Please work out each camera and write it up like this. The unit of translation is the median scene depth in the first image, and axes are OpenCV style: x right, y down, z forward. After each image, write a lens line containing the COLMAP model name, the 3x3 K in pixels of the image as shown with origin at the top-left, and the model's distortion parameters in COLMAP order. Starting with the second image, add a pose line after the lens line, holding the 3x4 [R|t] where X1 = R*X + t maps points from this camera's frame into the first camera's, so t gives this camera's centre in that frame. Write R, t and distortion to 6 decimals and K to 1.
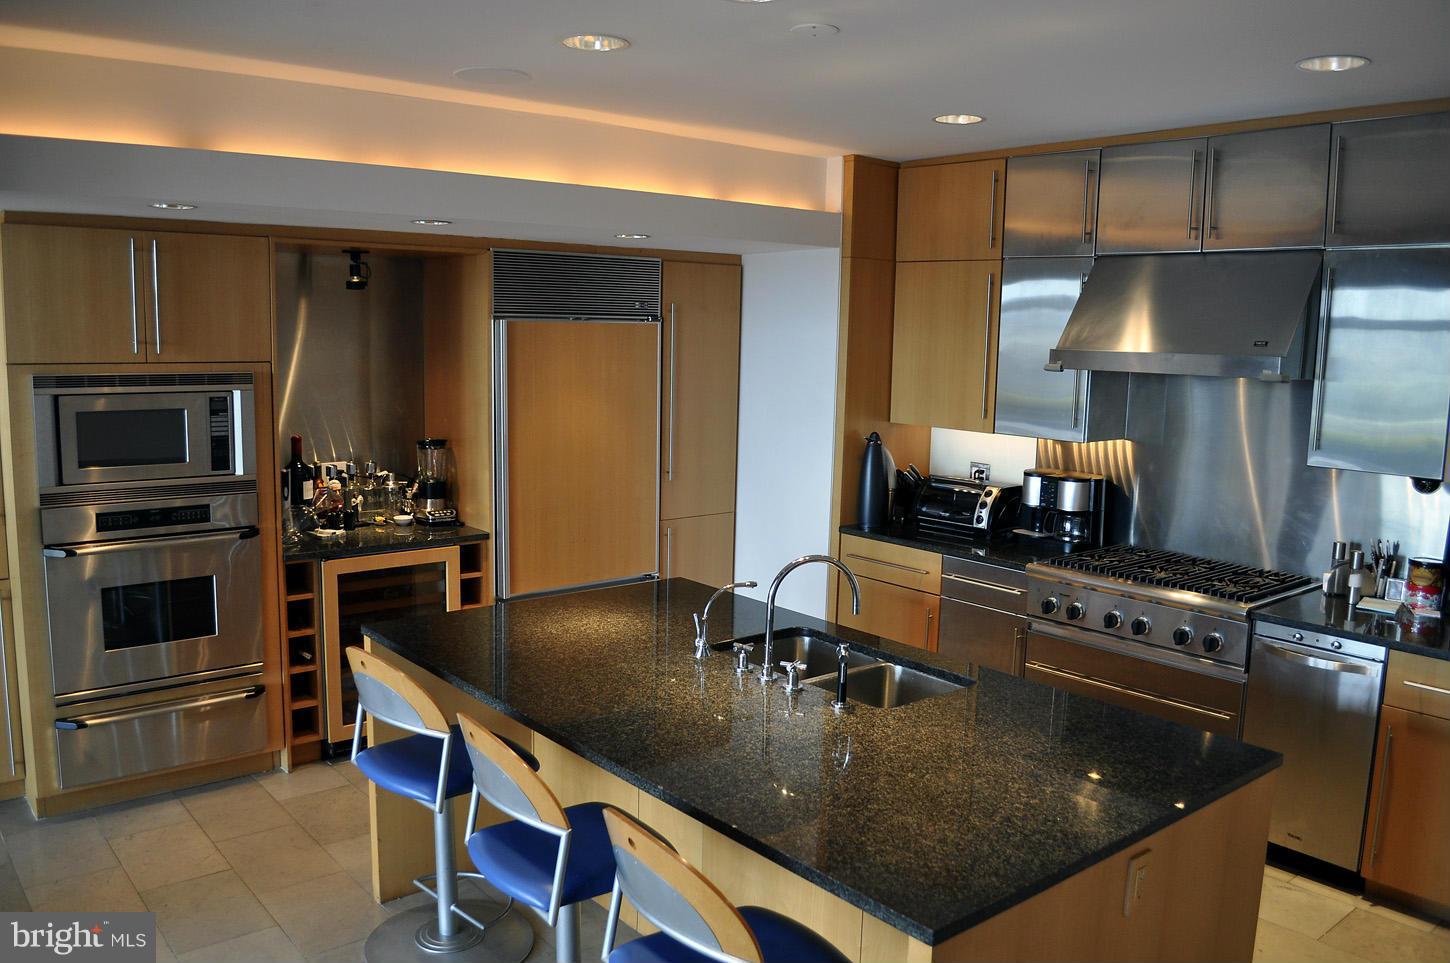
lens RADIAL K [[1156.8, 0, 719.6], [0, 1156.8, 480.2], [0, 0, 1]] dist [-0.047963, -0.005447]
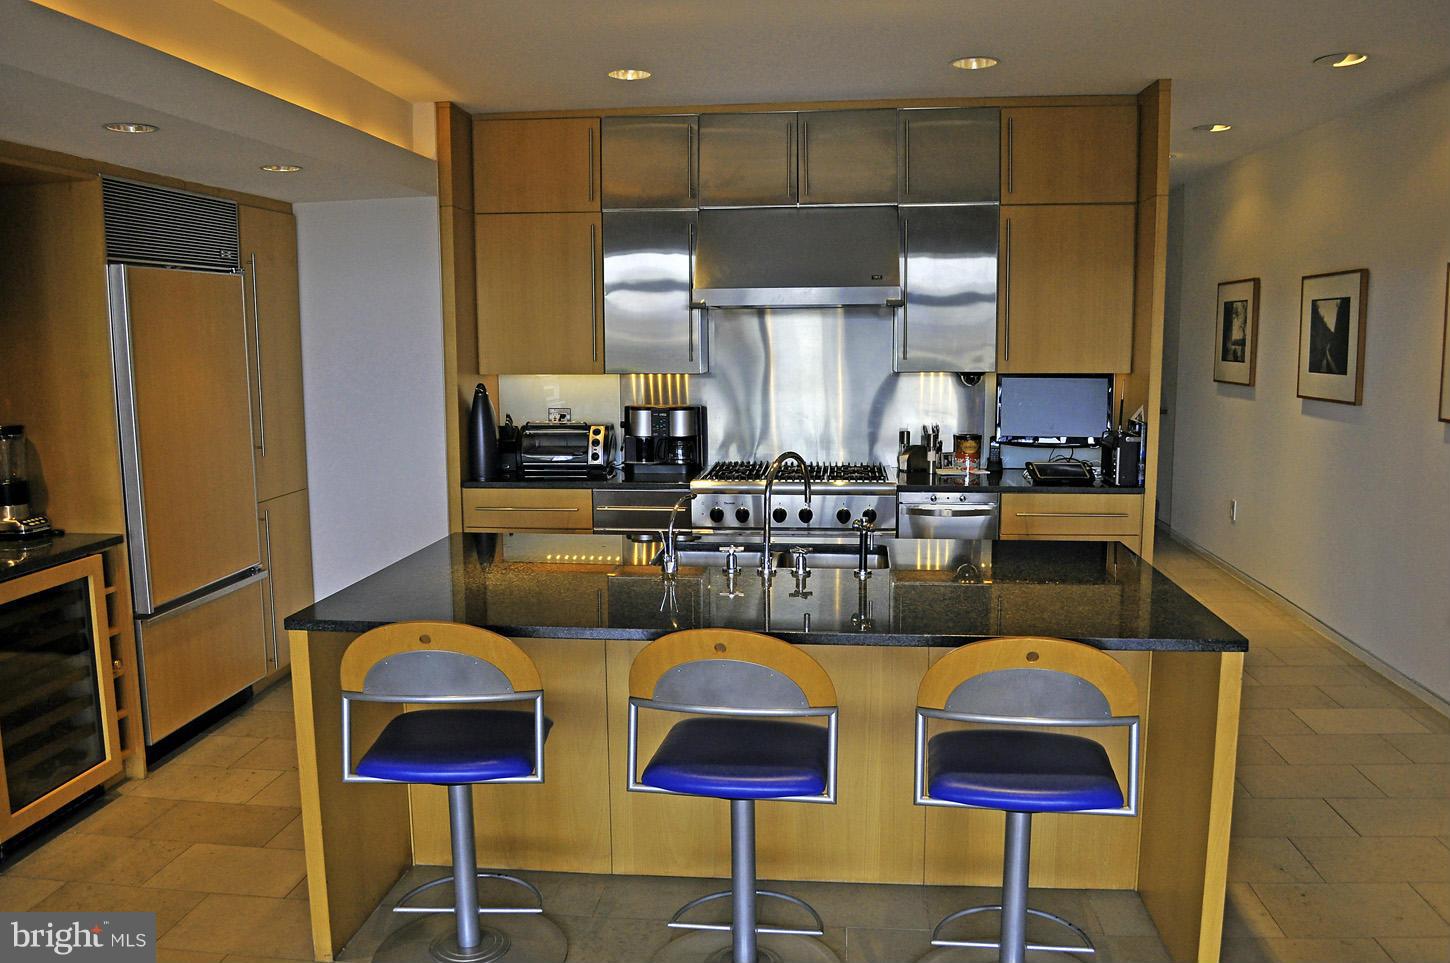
lens RADIAL K [[1156.8, 0, 717.2], [0, 1156.8, 479.7], [0, 0, 1]] dist [-0.047963, -0.005447]
pose [[0.719086, -0.115669, 0.685227, -0.435980], [0.114454, 0.992297, 0.047394, 0.017889], [-0.685431, 0.044347, 0.726786, 0.147549]]
